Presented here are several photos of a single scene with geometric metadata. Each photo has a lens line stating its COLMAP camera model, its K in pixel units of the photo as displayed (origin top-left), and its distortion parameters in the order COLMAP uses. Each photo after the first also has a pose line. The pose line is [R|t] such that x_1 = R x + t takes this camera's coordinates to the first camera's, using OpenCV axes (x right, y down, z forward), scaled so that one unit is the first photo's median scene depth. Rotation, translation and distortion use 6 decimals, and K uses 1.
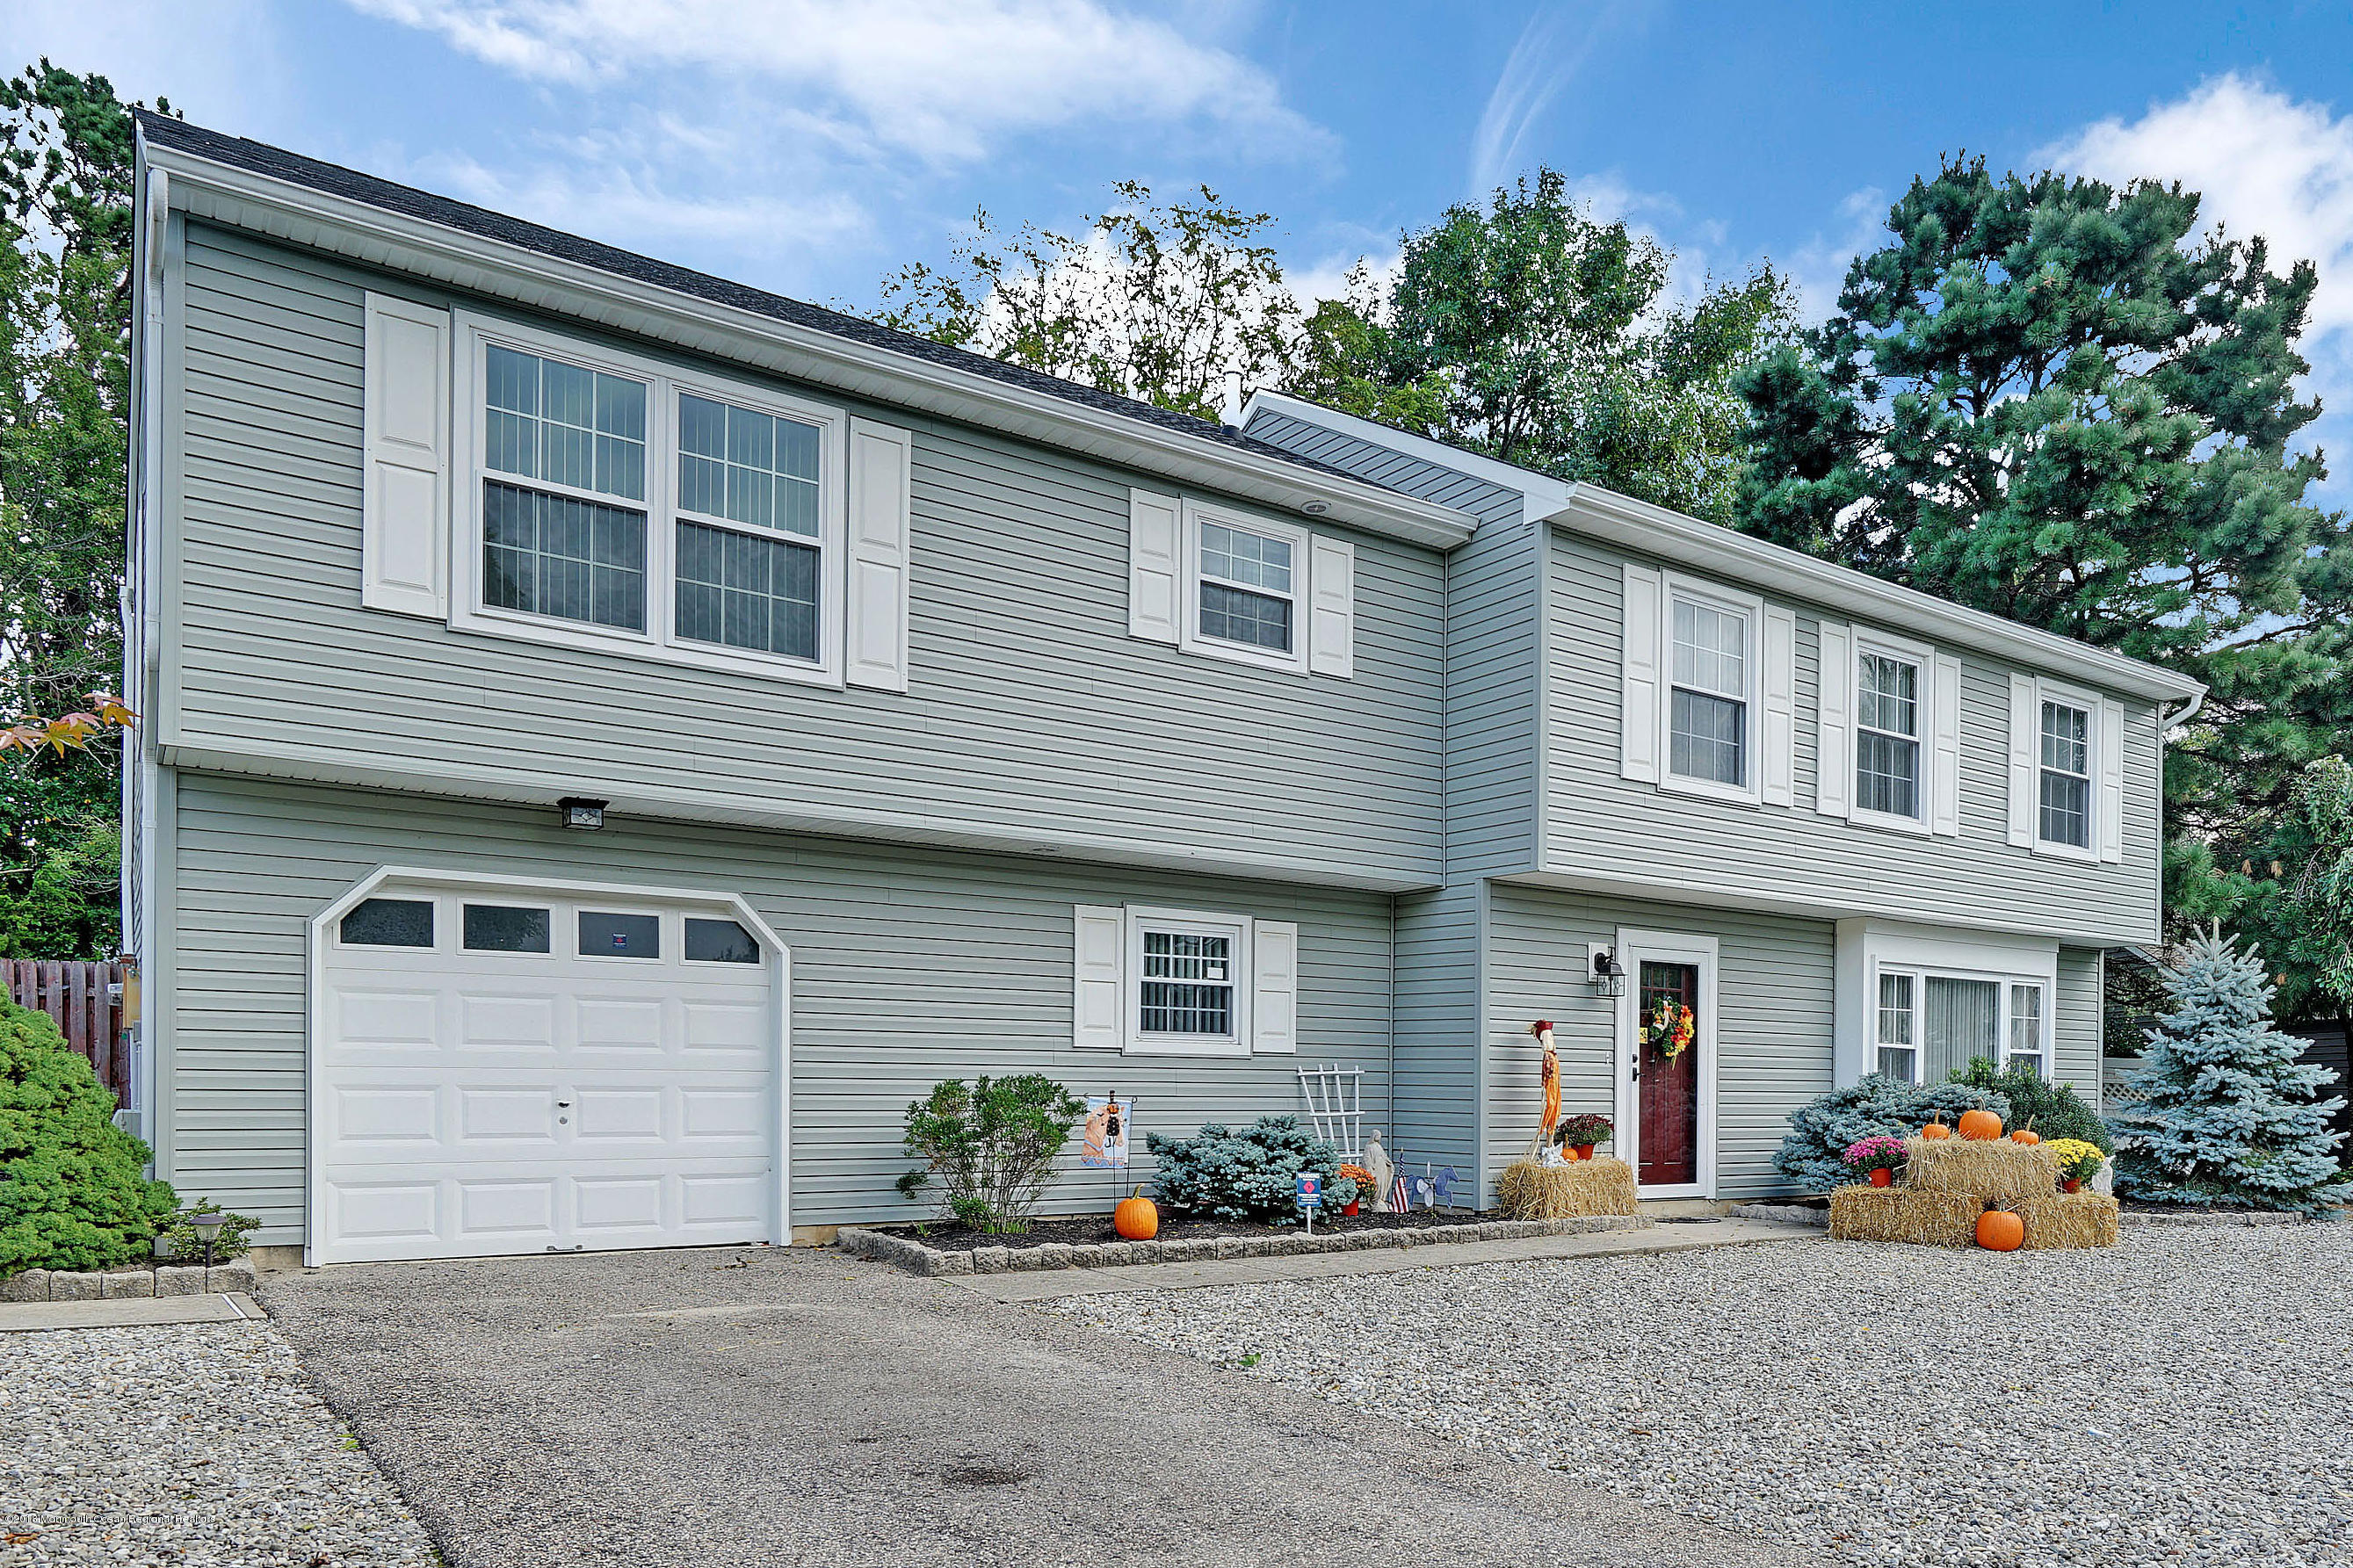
lens RADIAL K [[1619.5, 0, 1350.2], [0, 1619.5, 1099.1], [0, 0, 1]] dist [-0.001693, 0.000574]
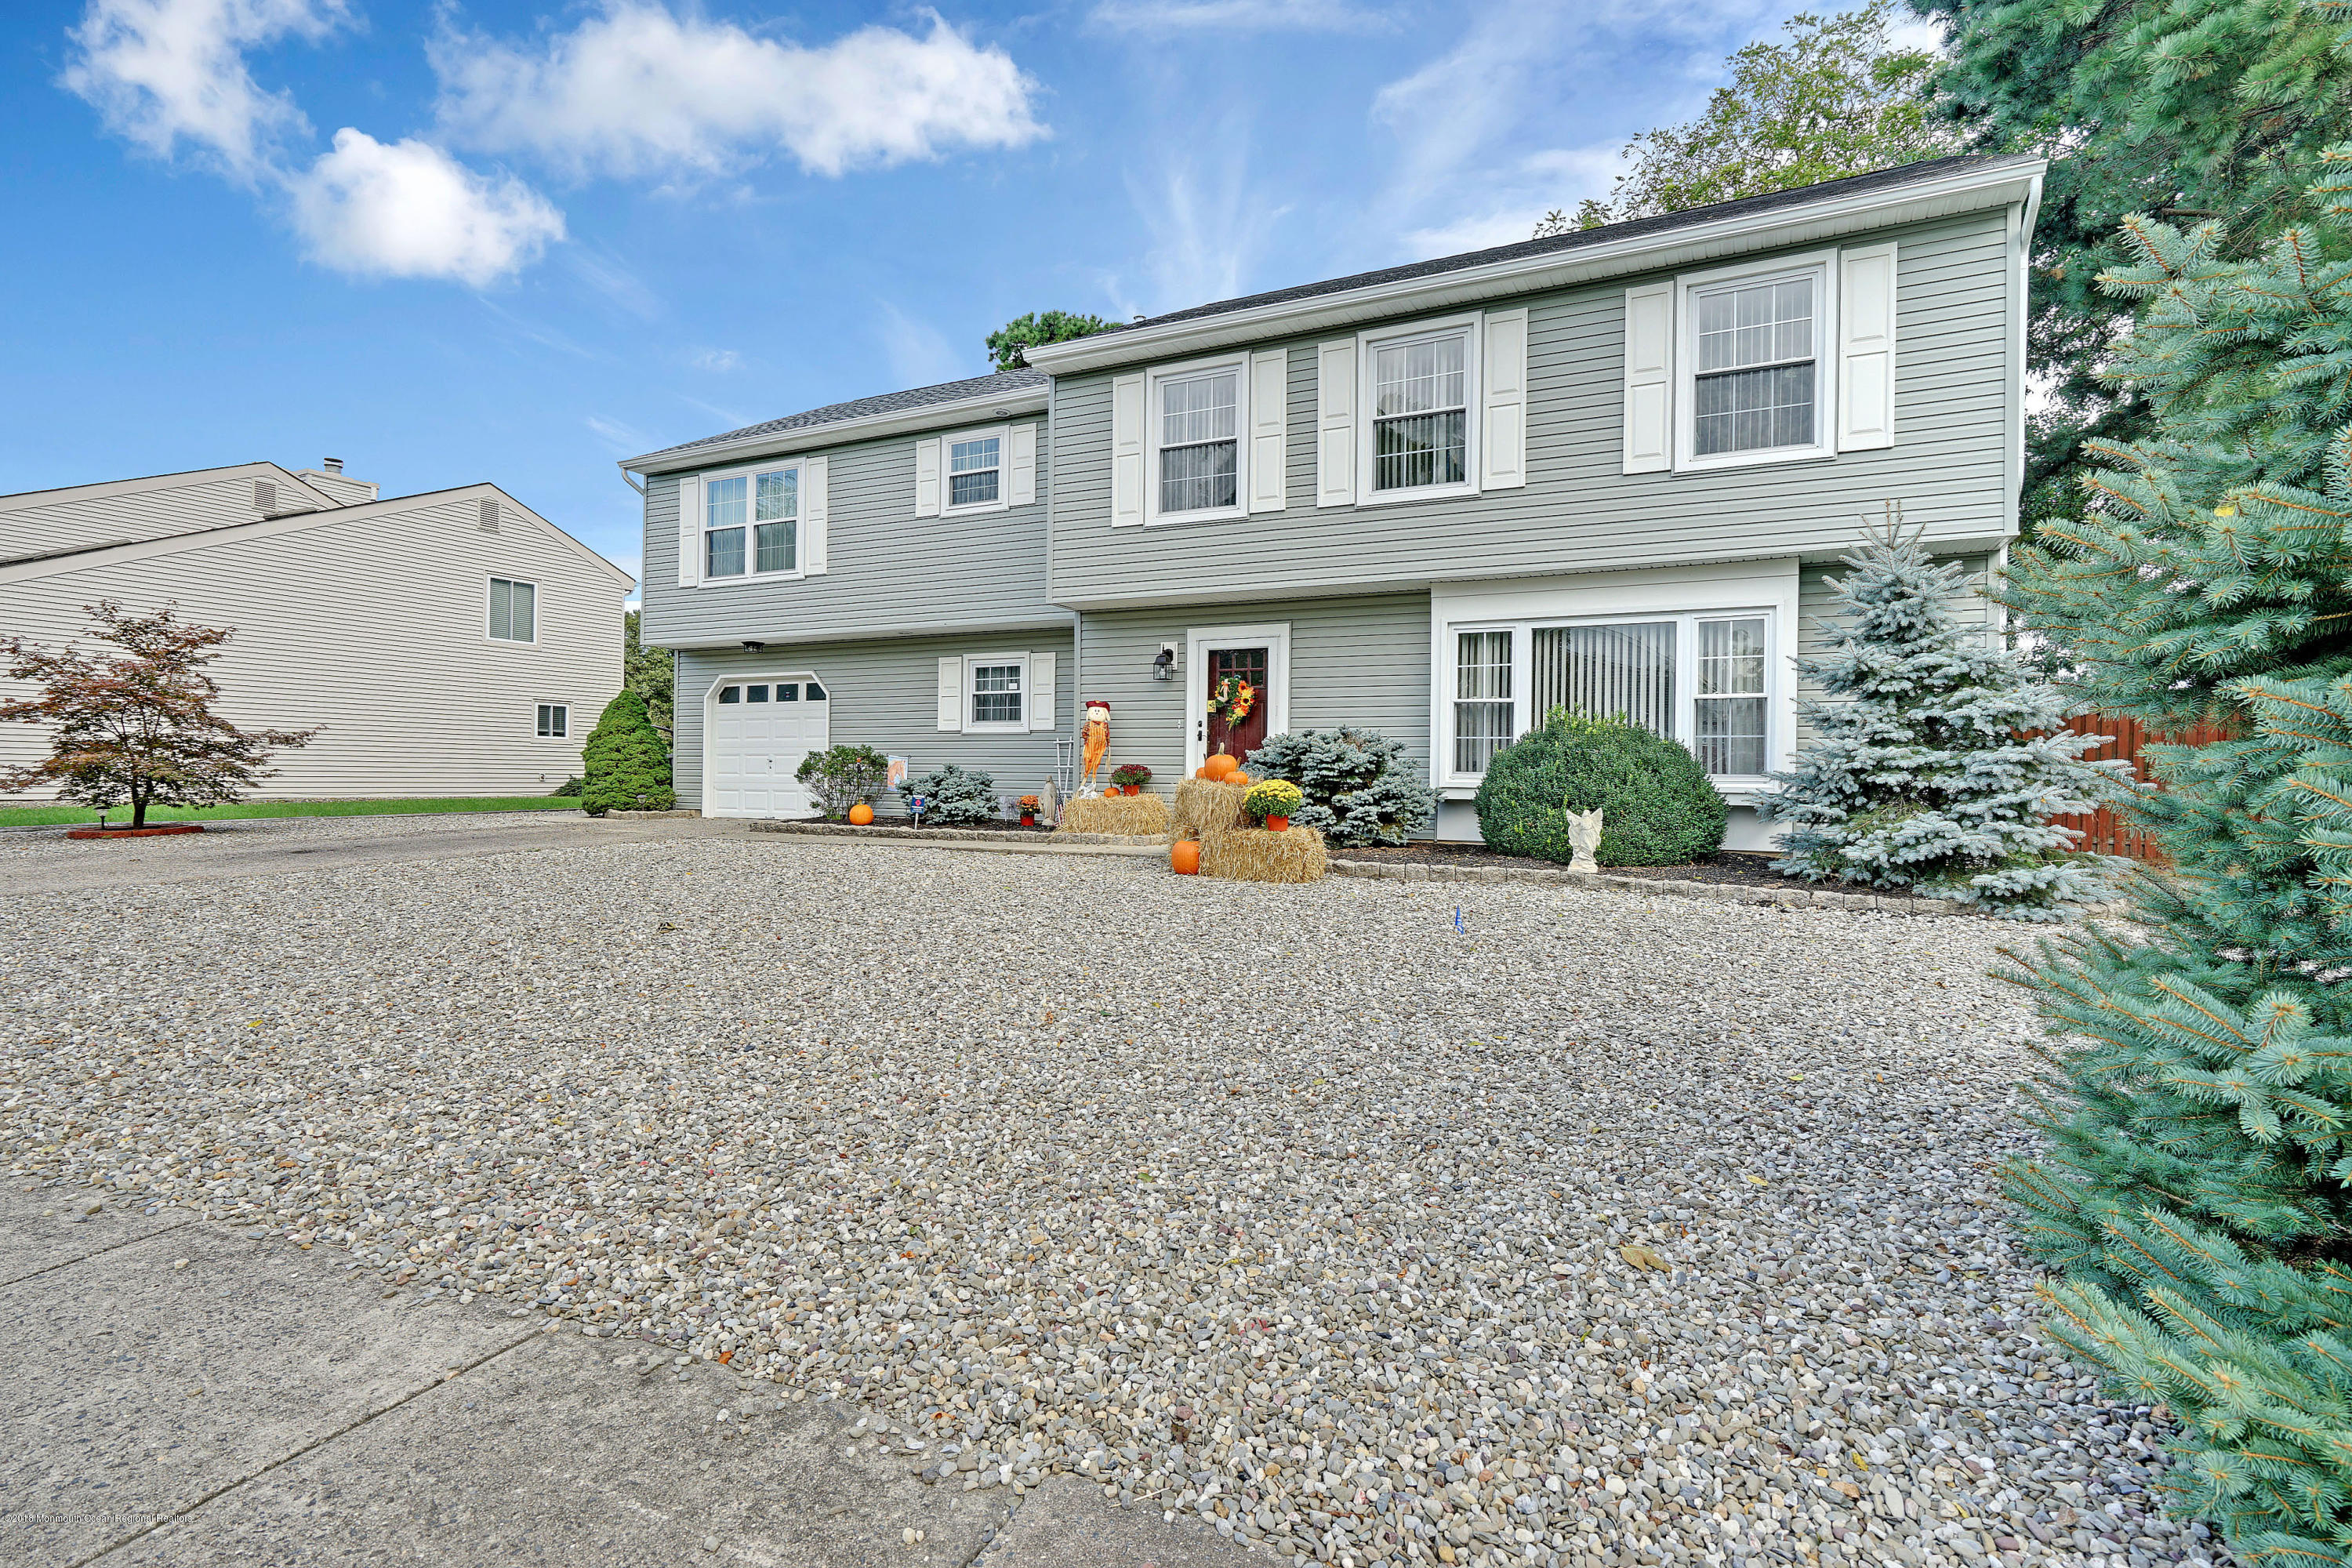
lens RADIAL K [[1164.0, 0, 1147.6], [0, 1164.0, 782.1], [0, 0, 1]] dist [-0.001586, -0.000040]
pose [[0.432033, -0.001197, -0.901857, 1.125310], [-0.011564, 0.999910, -0.006866, 0.033315], [0.901784, 0.013395, 0.431980, 0.591927]]
